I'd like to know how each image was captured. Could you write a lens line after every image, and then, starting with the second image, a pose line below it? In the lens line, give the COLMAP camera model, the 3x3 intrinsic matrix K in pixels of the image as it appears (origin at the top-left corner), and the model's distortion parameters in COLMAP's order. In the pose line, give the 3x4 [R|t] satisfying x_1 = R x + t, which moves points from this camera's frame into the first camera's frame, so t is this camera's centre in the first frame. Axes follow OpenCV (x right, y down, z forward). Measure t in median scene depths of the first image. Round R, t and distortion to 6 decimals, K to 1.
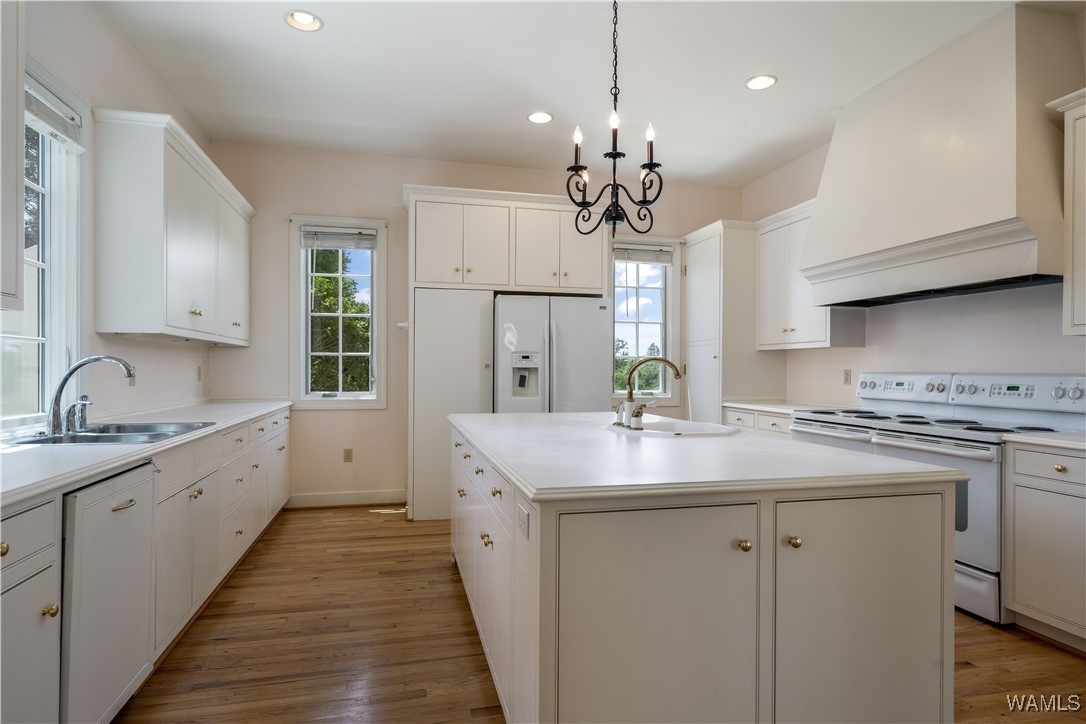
lens RADIAL K [[622.4, 0, 562.7], [0, 622.4, 370.7], [0, 0, 1]] dist [0.001779, 0.001232]
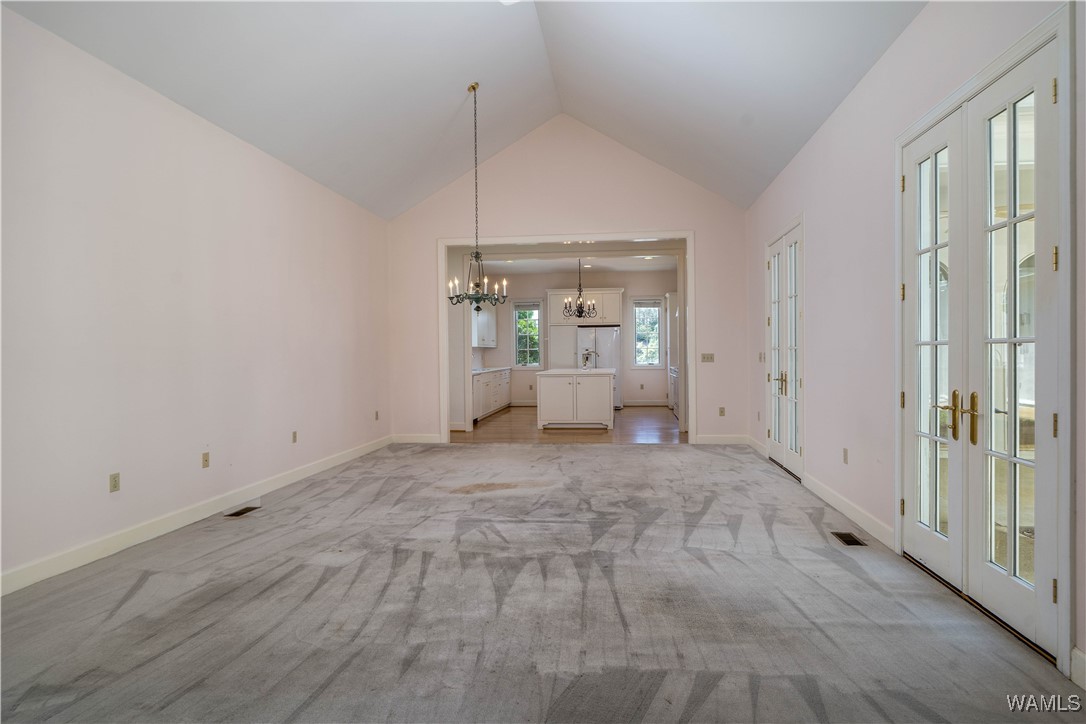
lens RADIAL K [[598.6, 0, 543.0], [0, 598.6, 362.0], [0, 0, 1]] dist [0.002690, 0.000878]
pose [[0.925868, -0.009208, -0.377736, 0.771793], [0.014225, 0.999844, 0.010493, 0.001267], [0.377580, -0.015089, 0.925854, -1.552246]]
